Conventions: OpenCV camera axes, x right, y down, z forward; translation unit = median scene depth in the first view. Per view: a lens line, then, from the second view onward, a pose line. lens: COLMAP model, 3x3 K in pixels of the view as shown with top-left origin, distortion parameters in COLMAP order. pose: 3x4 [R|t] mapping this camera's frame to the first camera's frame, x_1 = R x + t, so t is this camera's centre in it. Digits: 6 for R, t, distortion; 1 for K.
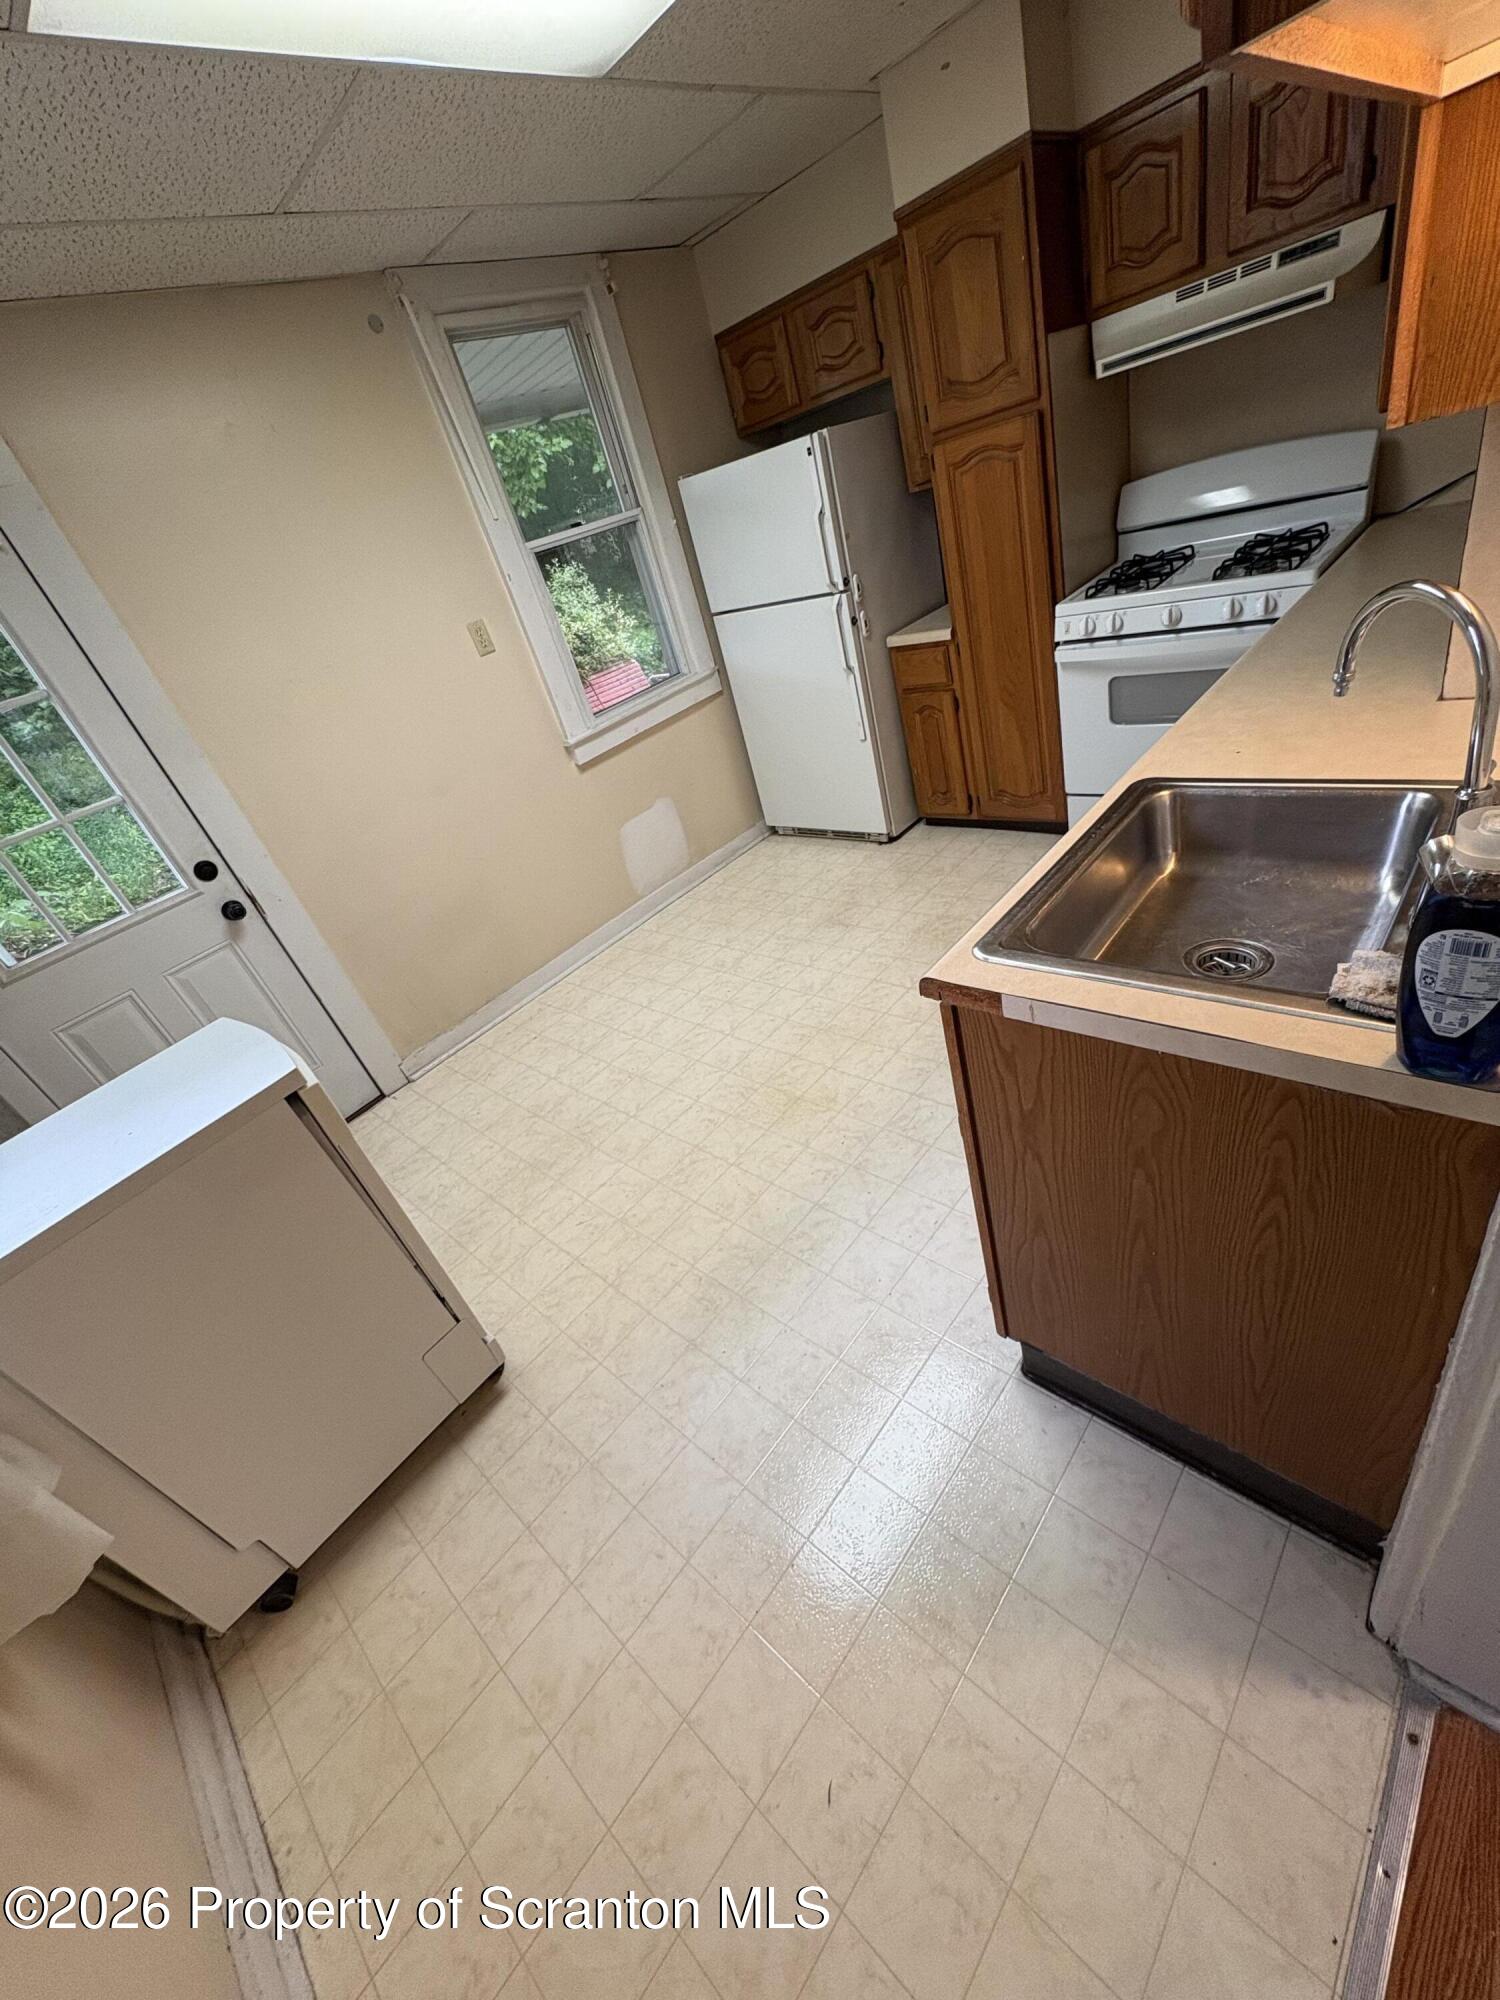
lens RADIAL K [[799.6, 0, 745.4], [0, 799.6, 999.7], [0, 0, 1]] dist [-0.001370, 0.000196]
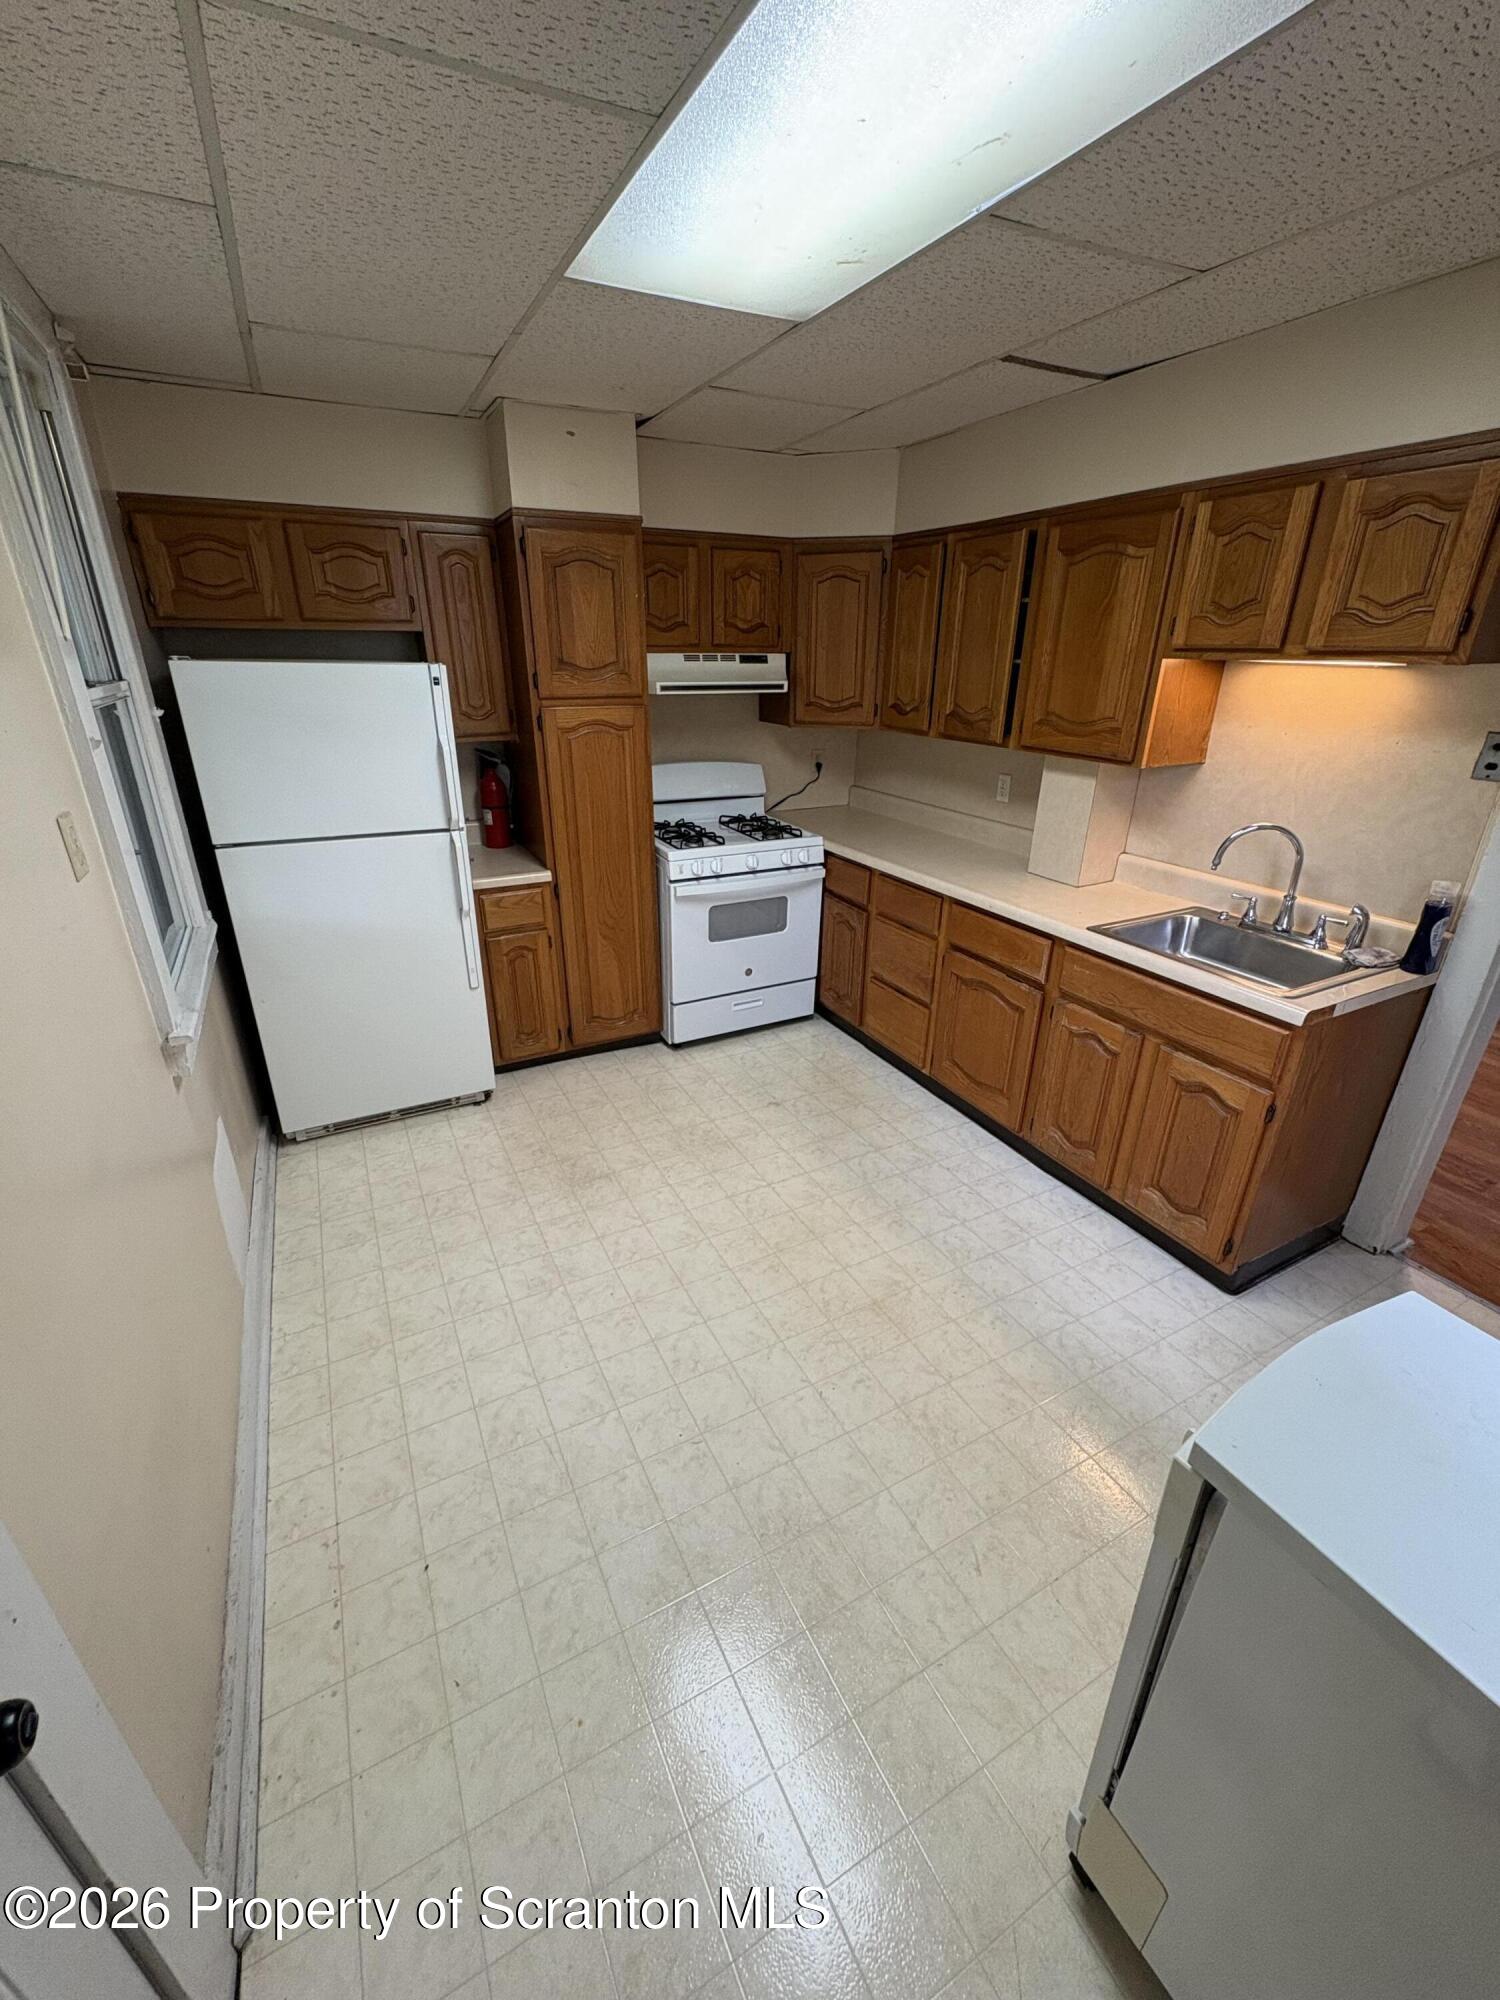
lens RADIAL K [[799.6, 0, 745.7], [0, 799.6, 997.7], [0, 0, 1]] dist [-0.001370, 0.000196]
pose [[0.324892, -0.108727, 0.939480, -0.621746], [0.417603, 0.907777, -0.039359, -0.171953], [-0.848559, 0.405118, 0.340334, 0.501406]]
